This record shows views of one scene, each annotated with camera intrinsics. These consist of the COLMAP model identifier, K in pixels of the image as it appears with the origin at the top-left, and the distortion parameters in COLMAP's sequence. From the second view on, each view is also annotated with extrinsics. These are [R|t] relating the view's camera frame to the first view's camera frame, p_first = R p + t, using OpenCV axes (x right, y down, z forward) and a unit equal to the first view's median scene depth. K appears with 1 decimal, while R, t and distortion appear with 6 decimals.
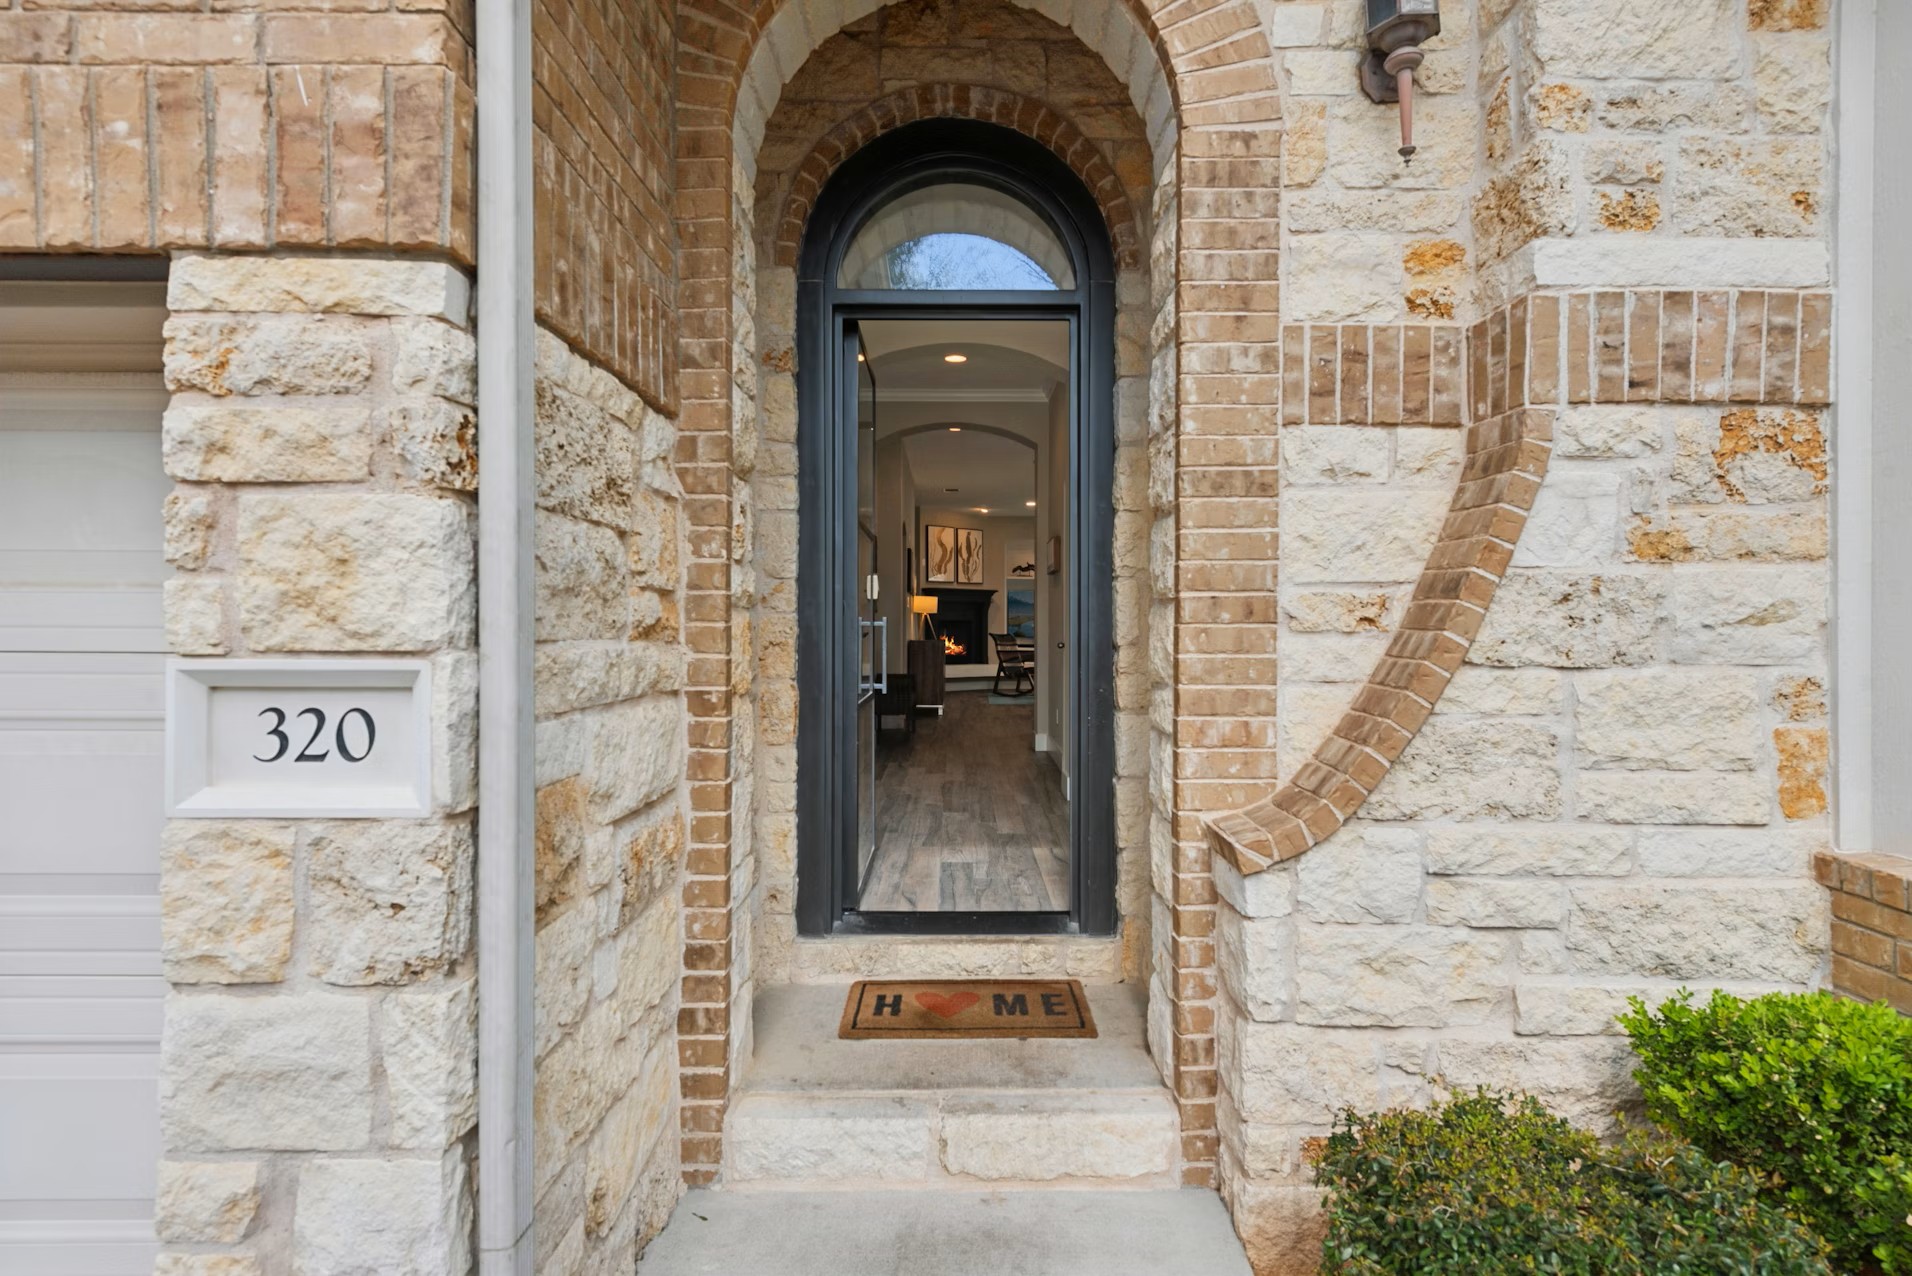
lens RADIAL K [[933.0, 0, 956.0], [0, 933.0, 638.0], [0, 0, 1]] dist [-0.000100, -0.000316]
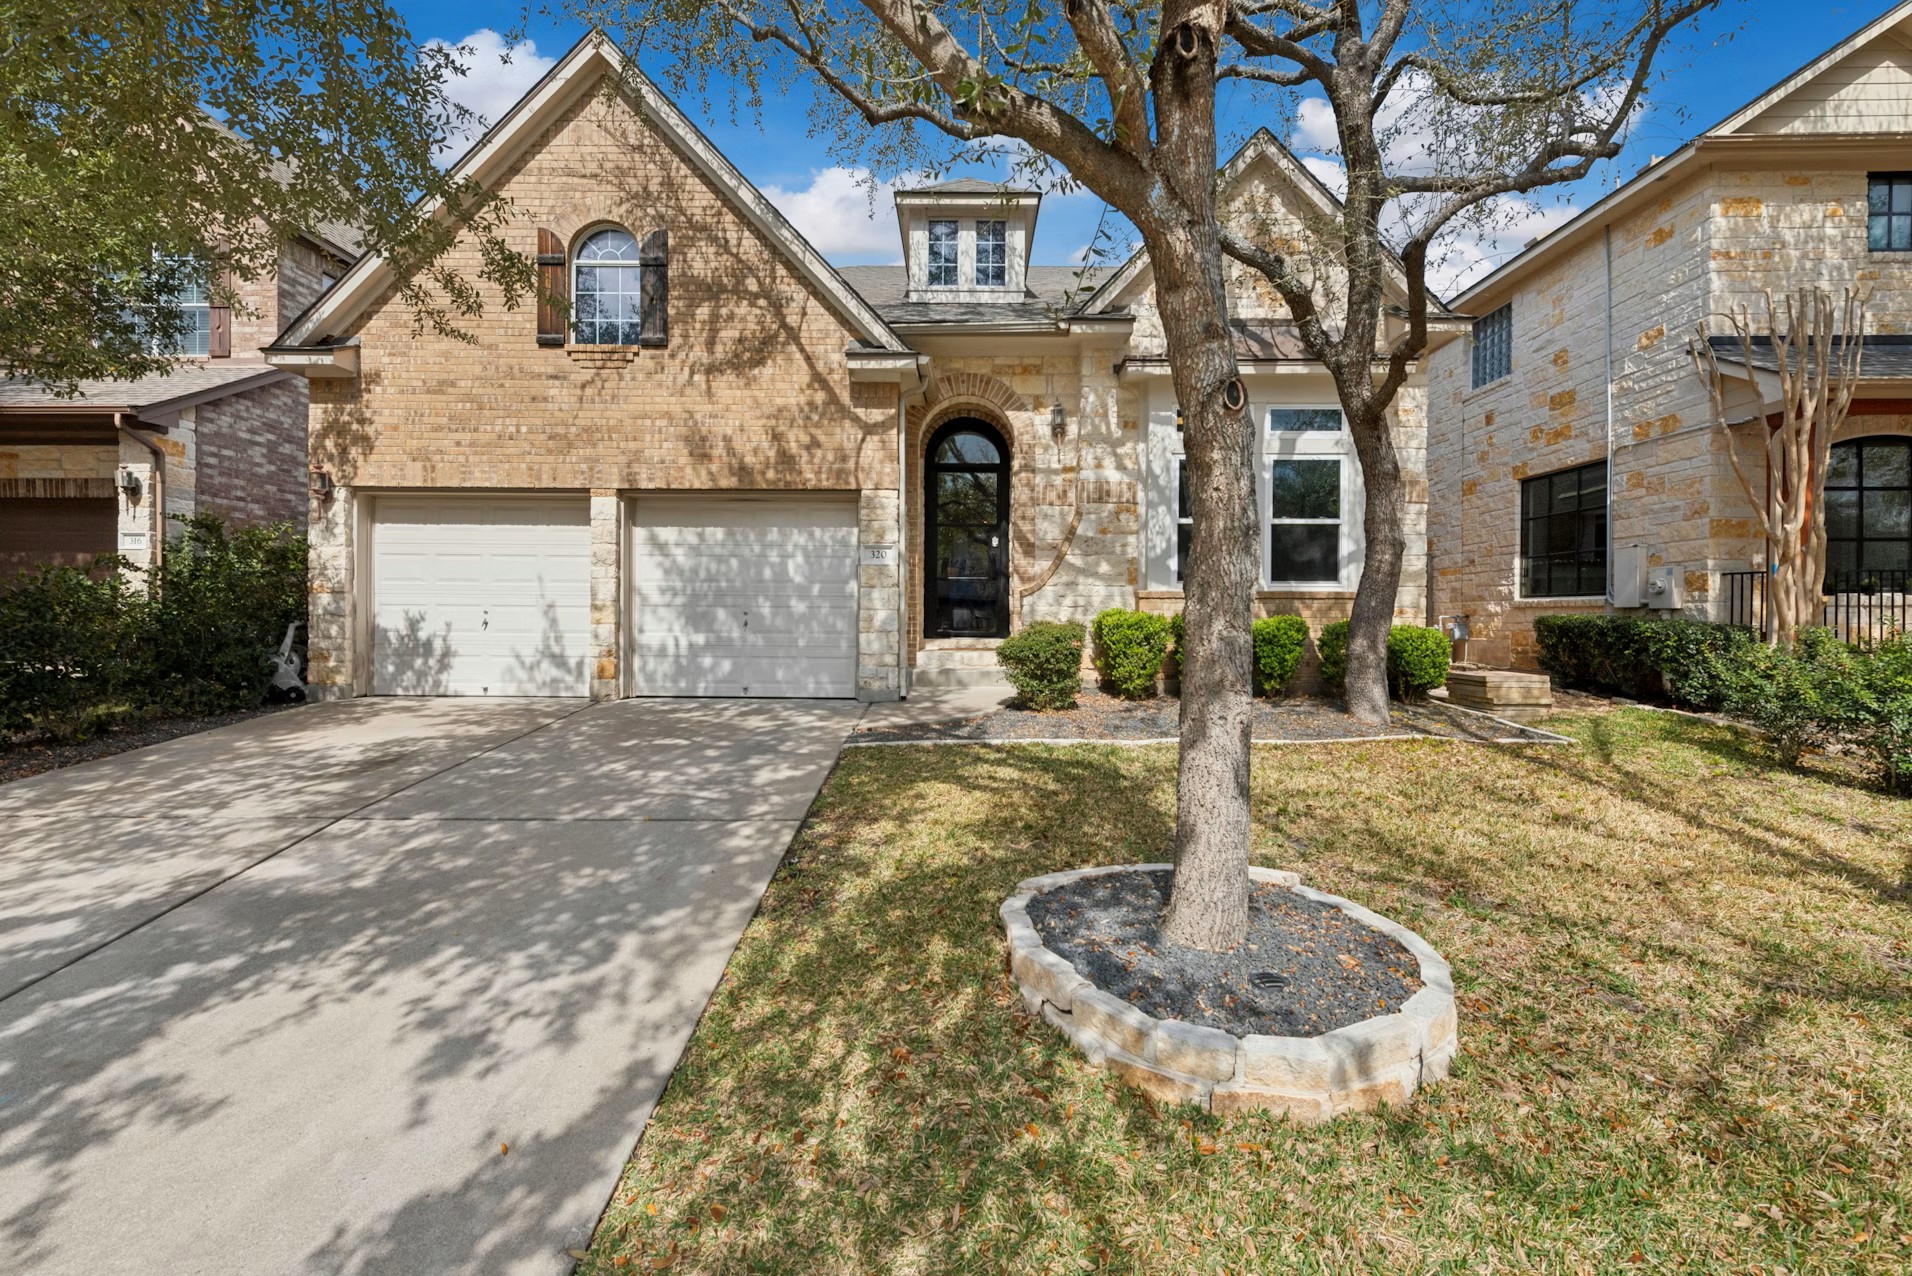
lens RADIAL K [[884.2, 0, 965.7], [0, 884.2, 616.7], [0, 0, 1]] dist [-0.000799, -0.001477]
pose [[0.999891, 0.005677, -0.013615, 0.071429], [-0.006053, 0.999597, -0.027740, 0.500220], [0.013452, 0.027819, 0.999522, -3.740394]]
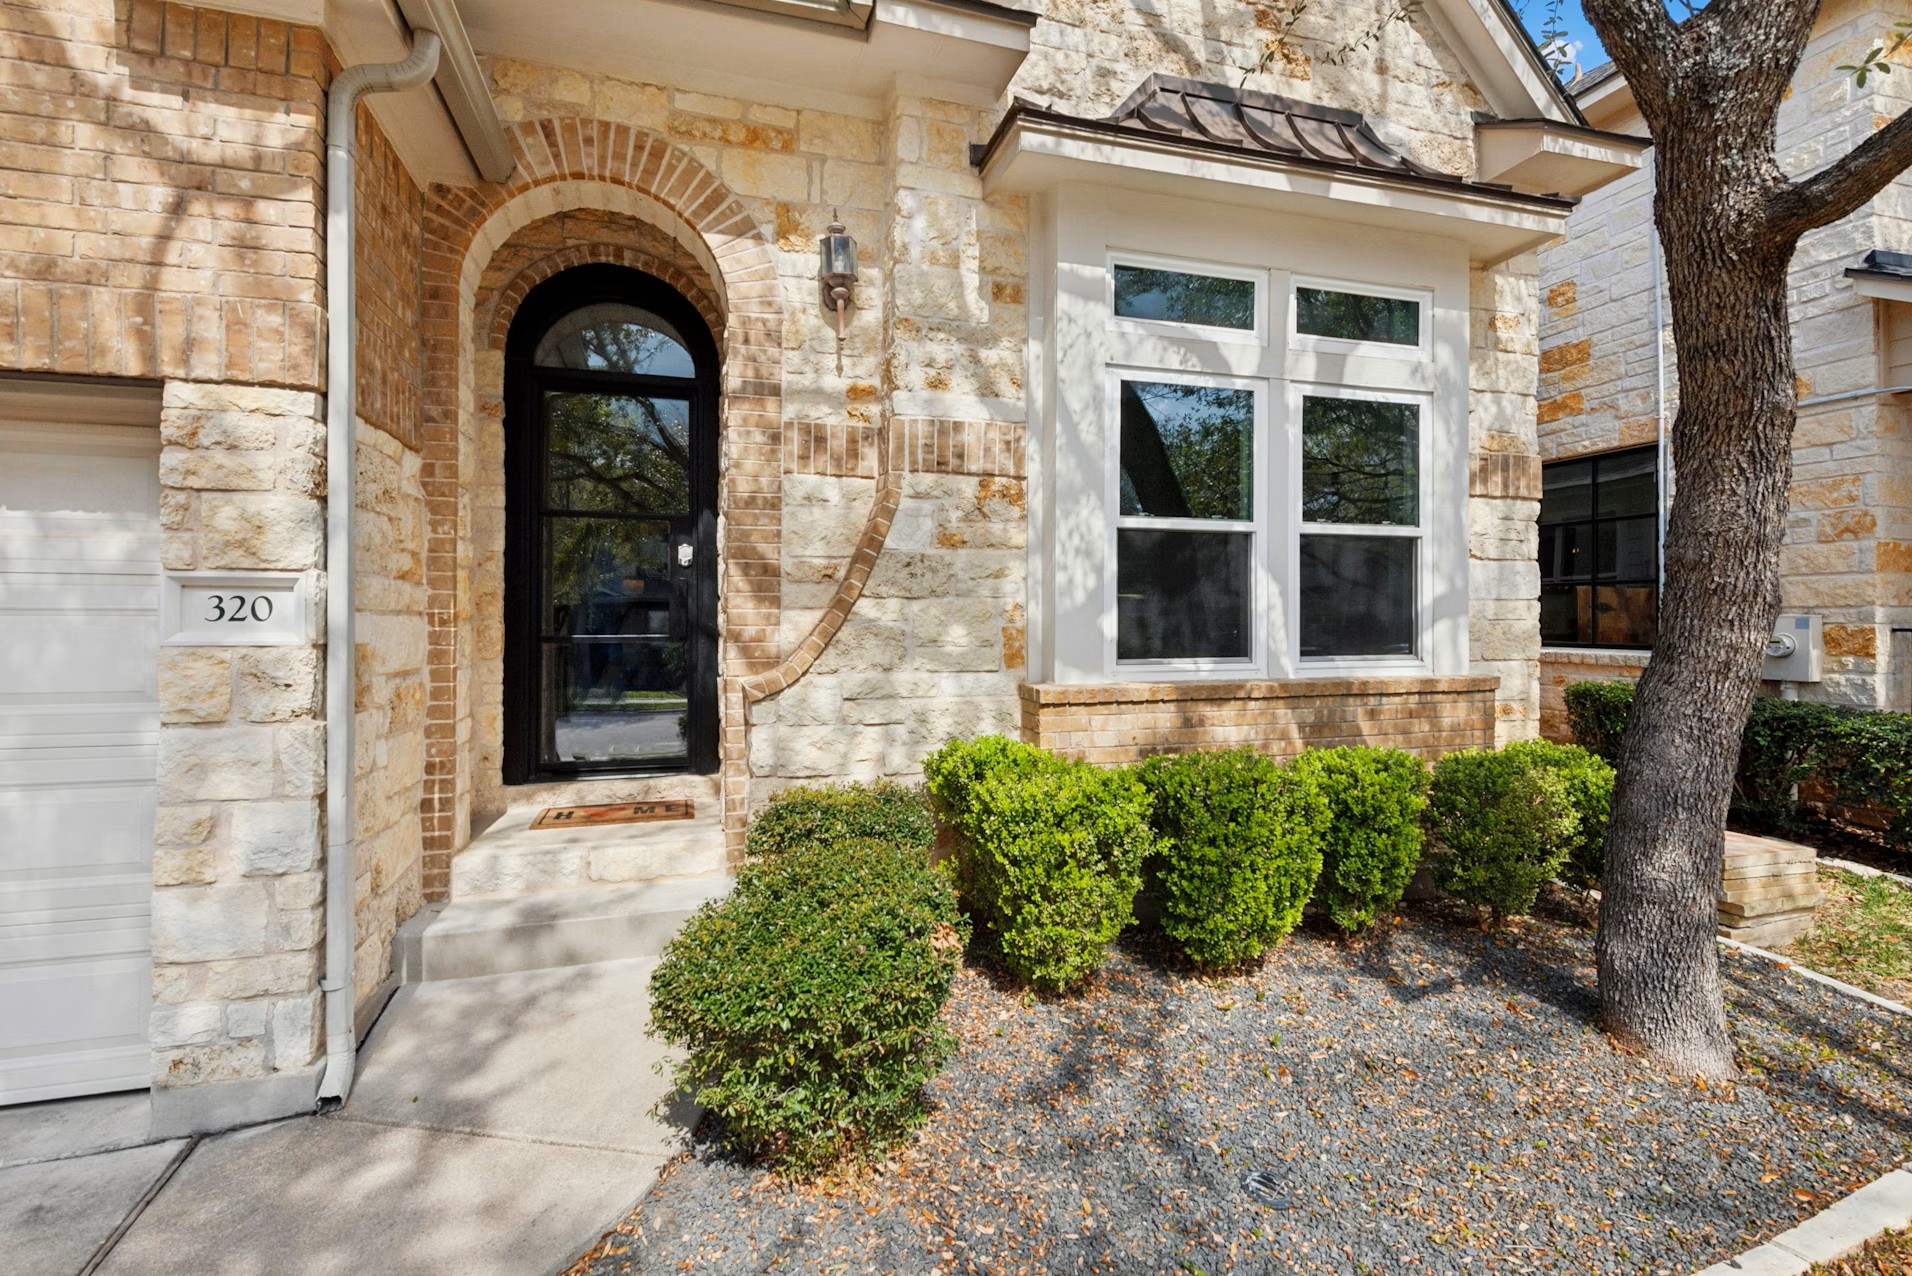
lens RADIAL K [[884.2, 0, 965.7], [0, 884.2, 616.7], [0, 0, 1]] dist [-0.000799, -0.001477]
pose [[0.957049, 0.000201, 0.289926, 0.204189], [0.004890, 0.999846, -0.016838, 0.107713], [-0.289885, 0.017532, 0.956901, -0.919202]]
